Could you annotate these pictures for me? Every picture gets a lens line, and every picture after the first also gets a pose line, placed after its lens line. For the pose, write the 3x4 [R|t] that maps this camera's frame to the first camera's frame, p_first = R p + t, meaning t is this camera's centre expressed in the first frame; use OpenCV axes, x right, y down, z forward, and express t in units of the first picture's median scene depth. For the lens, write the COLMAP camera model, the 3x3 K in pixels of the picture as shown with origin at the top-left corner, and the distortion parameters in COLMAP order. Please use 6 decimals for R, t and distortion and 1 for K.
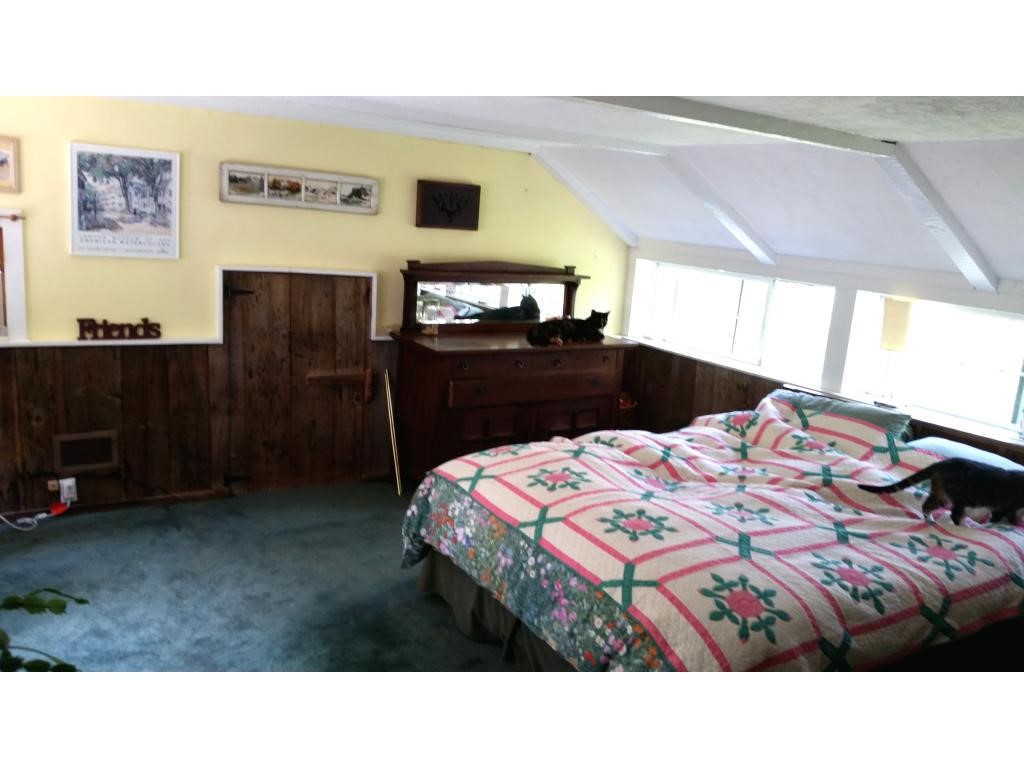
lens RADIAL K [[791.0, 0, 512.0], [0, 791.0, 384.0], [0, 0, 1]] dist [-0.009686, -0.004135]
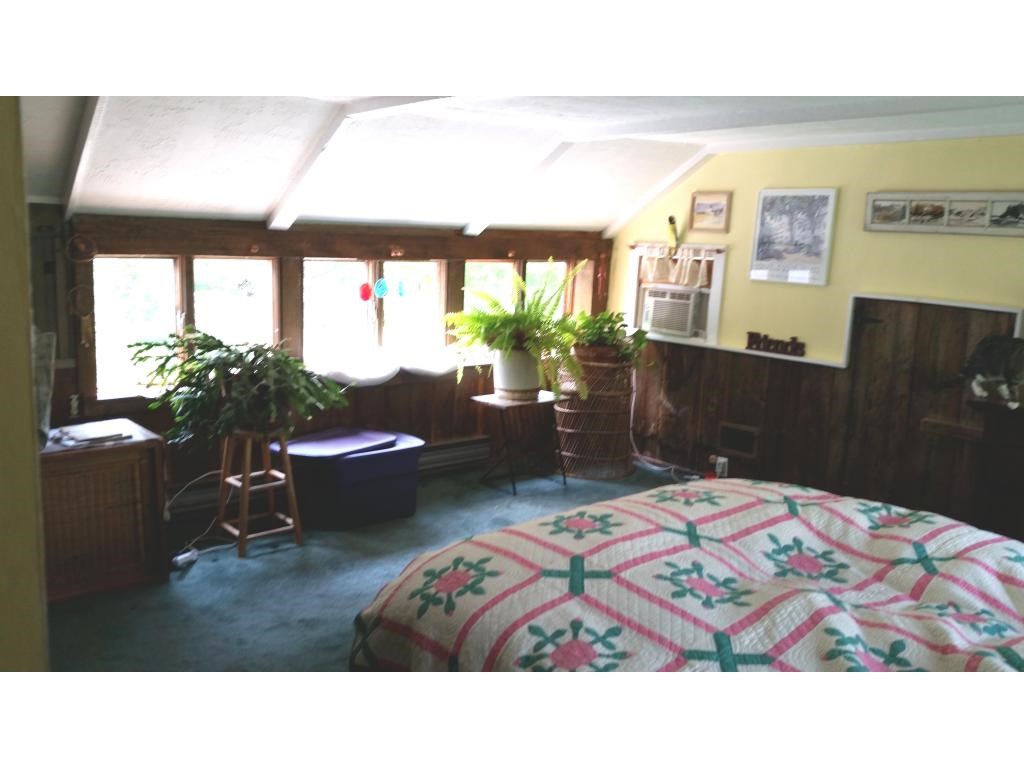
lens RADIAL K [[791.0, 0, 512.0], [0, 791.0, 384.0], [0, 0, 1]] dist [-0.009686, -0.004135]
pose [[0.185272, 0.120653, -0.975252, 0.580795], [-0.214702, 0.973427, 0.079640, -0.021503], [0.958946, 0.194634, 0.206253, 0.397407]]
